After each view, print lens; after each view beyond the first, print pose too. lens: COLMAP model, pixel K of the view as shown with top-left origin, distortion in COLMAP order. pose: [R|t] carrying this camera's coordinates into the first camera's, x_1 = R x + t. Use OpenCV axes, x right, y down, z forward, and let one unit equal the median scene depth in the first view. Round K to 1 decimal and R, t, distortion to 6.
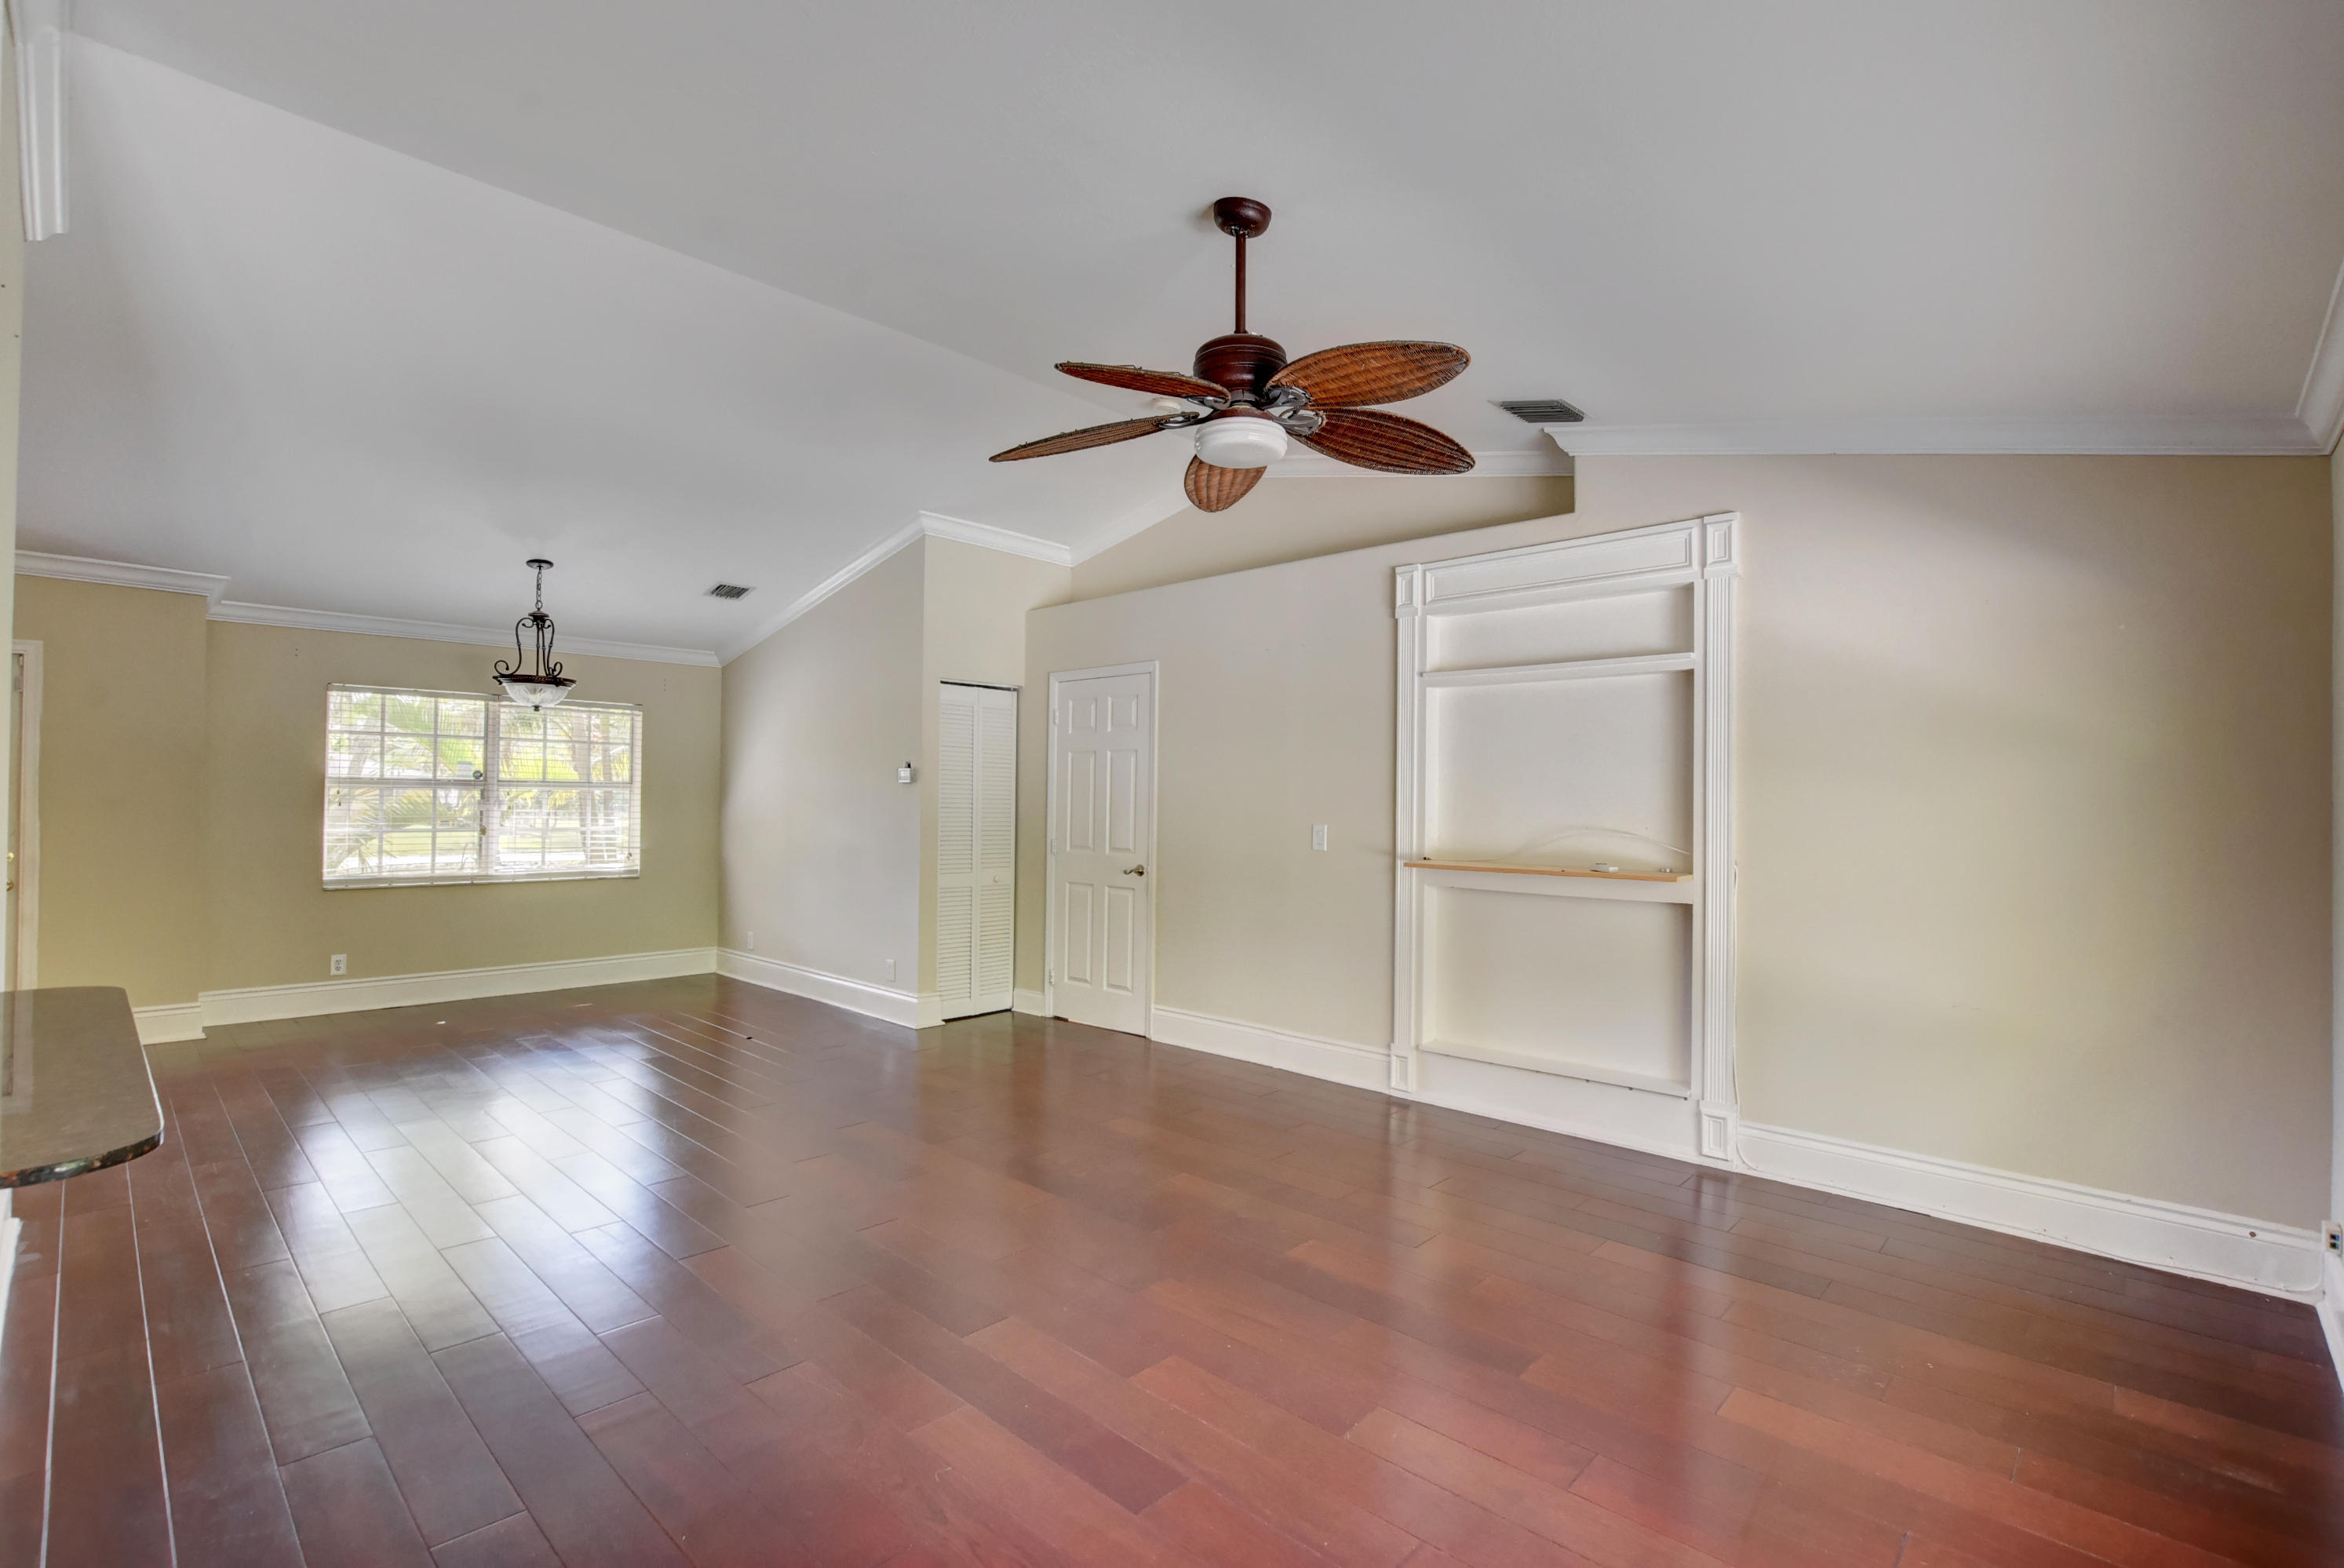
lens RADIAL K [[1086.4, 0, 1179.1], [0, 1086.4, 780.9], [0, 0, 1]] dist [-0.025545, 0.001649]
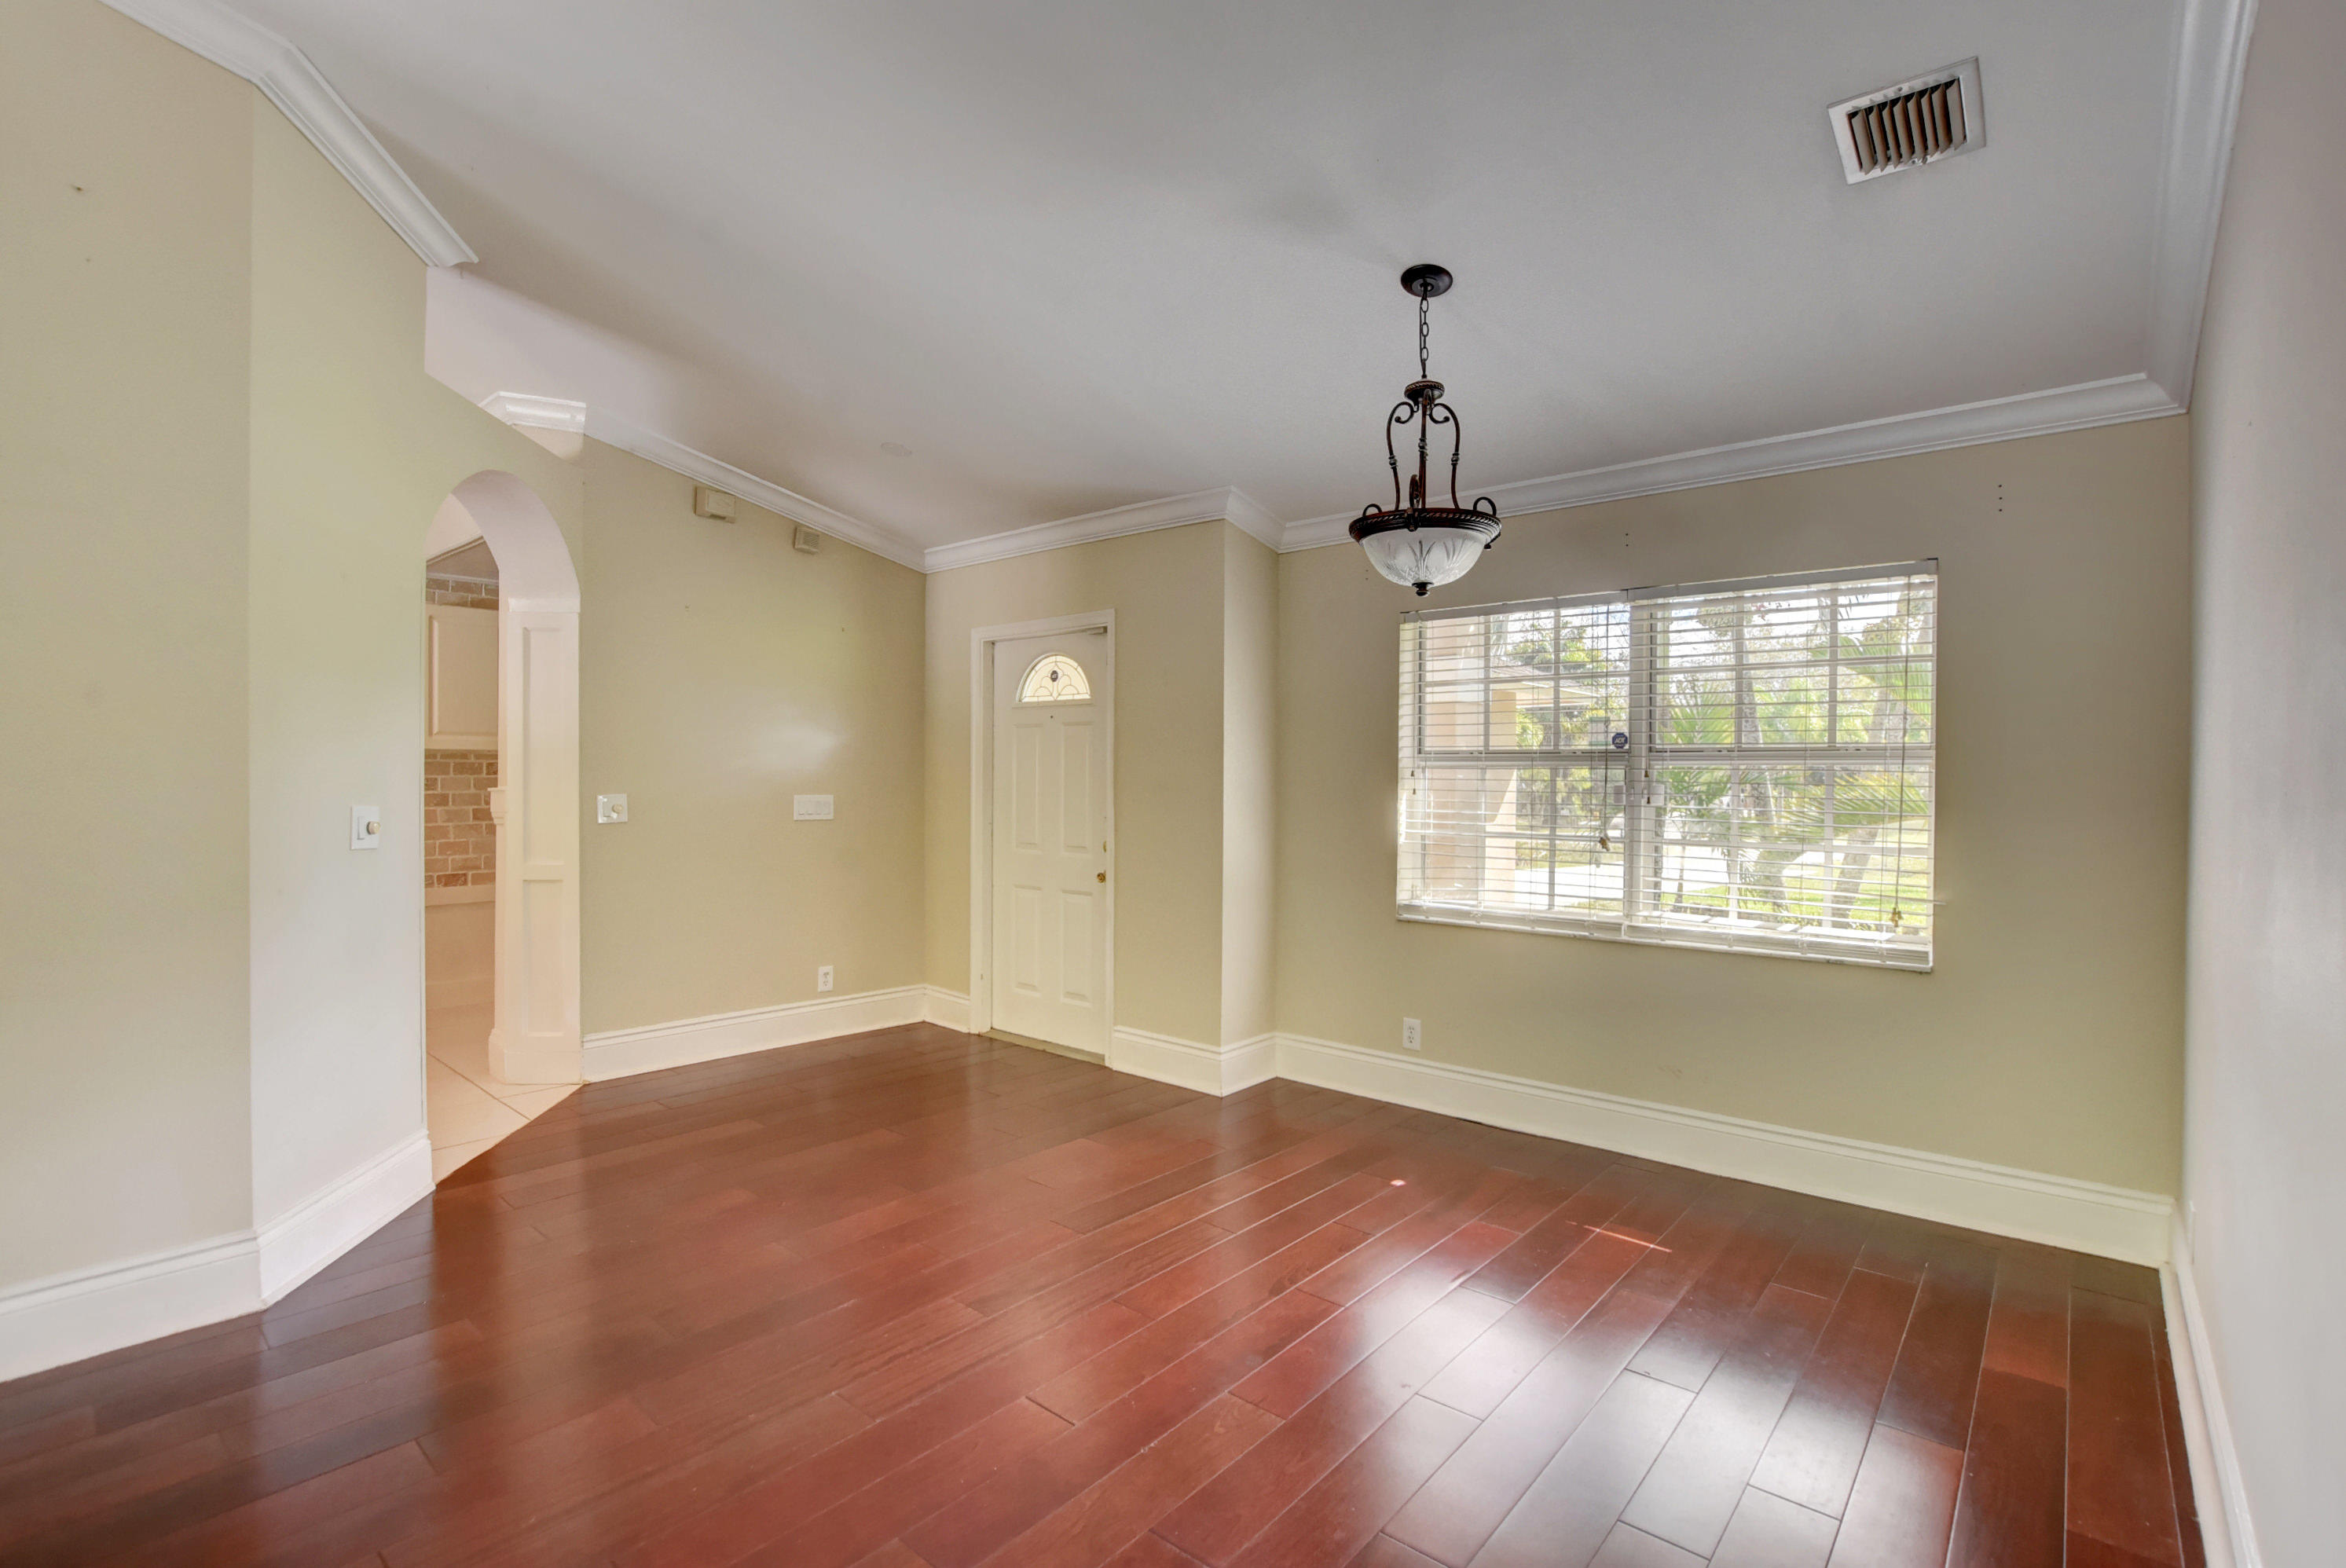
lens RADIAL K [[1087.2, 0, 1163.9], [0, 1087.2, 778.5], [0, 0, 1]] dist [-0.025545, 0.001649]
pose [[0.075843, -0.000163, -0.997120, -0.119790], [0.013560, 0.999908, 0.000868, 0.010839], [0.997028, -0.013586, 0.075838, 0.744135]]
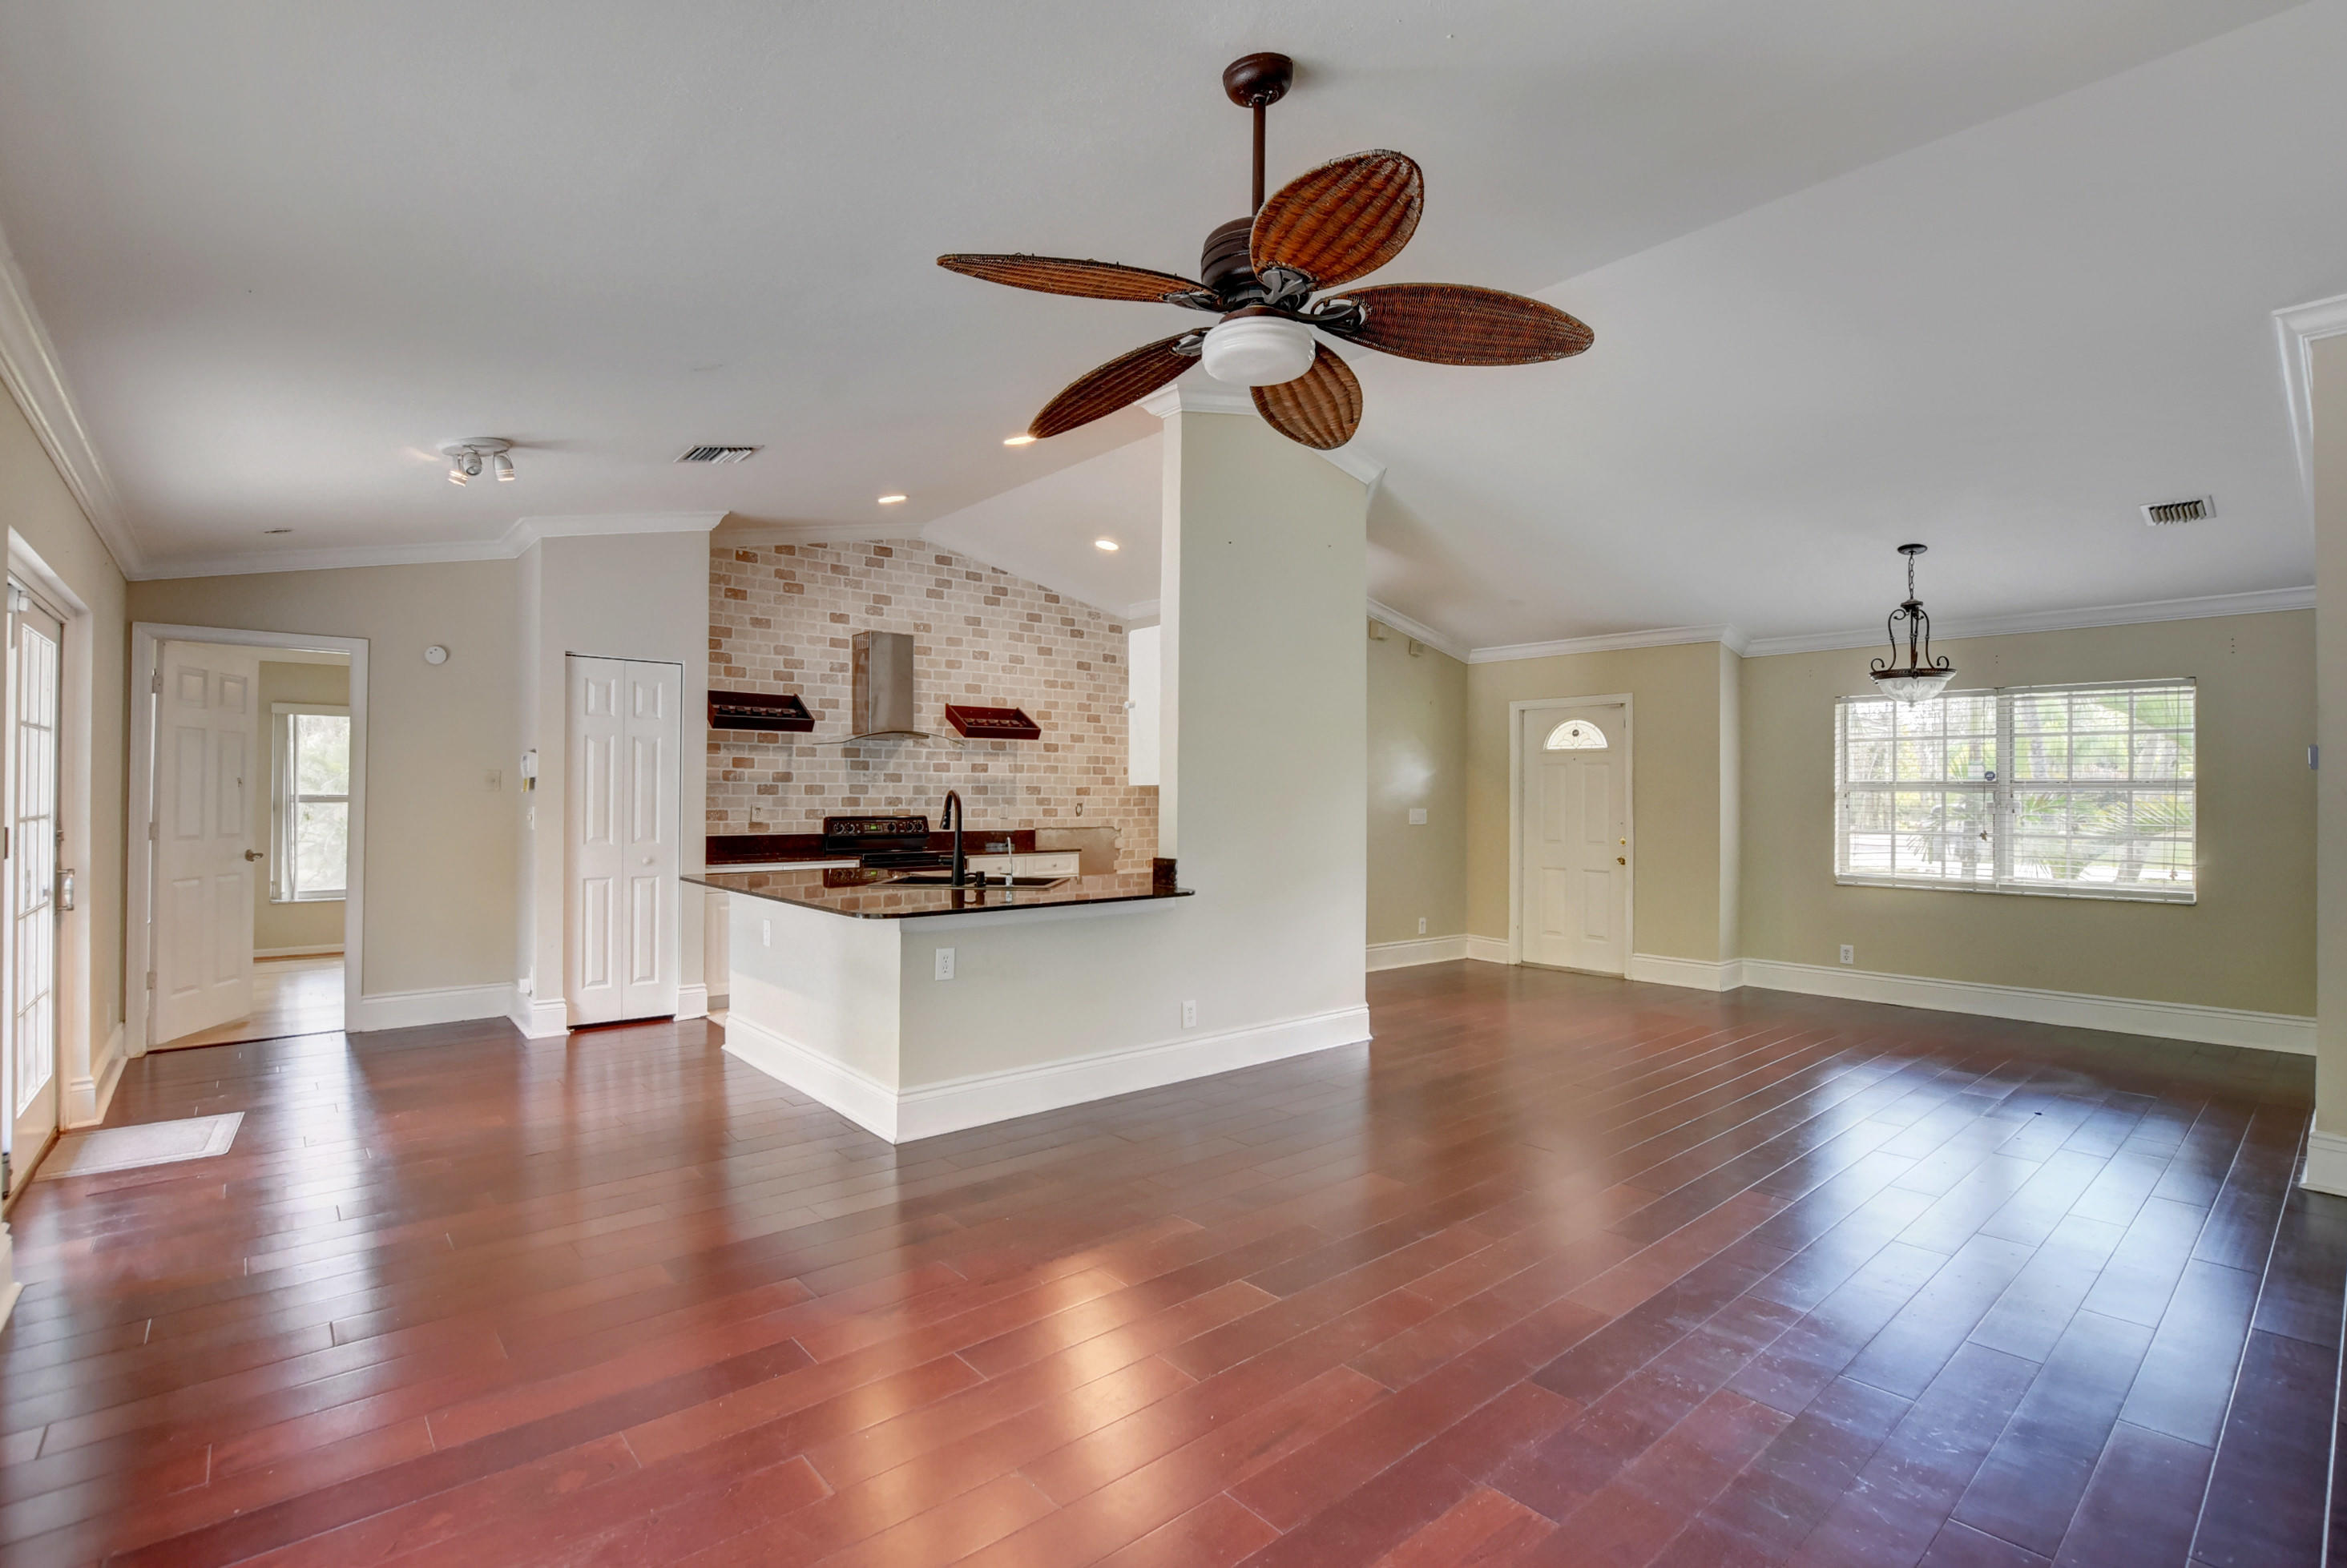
lens RADIAL K [[1087.7, 0, 1187.0], [0, 1087.7, 788.7], [0, 0, 1]] dist [-0.025545, 0.001649]
pose [[-0.069857, -0.011559, -0.997490, 0.329850], [0.011238, 0.999860, -0.012373, 0.009224], [0.997494, -0.012074, -0.069717, 0.381815]]
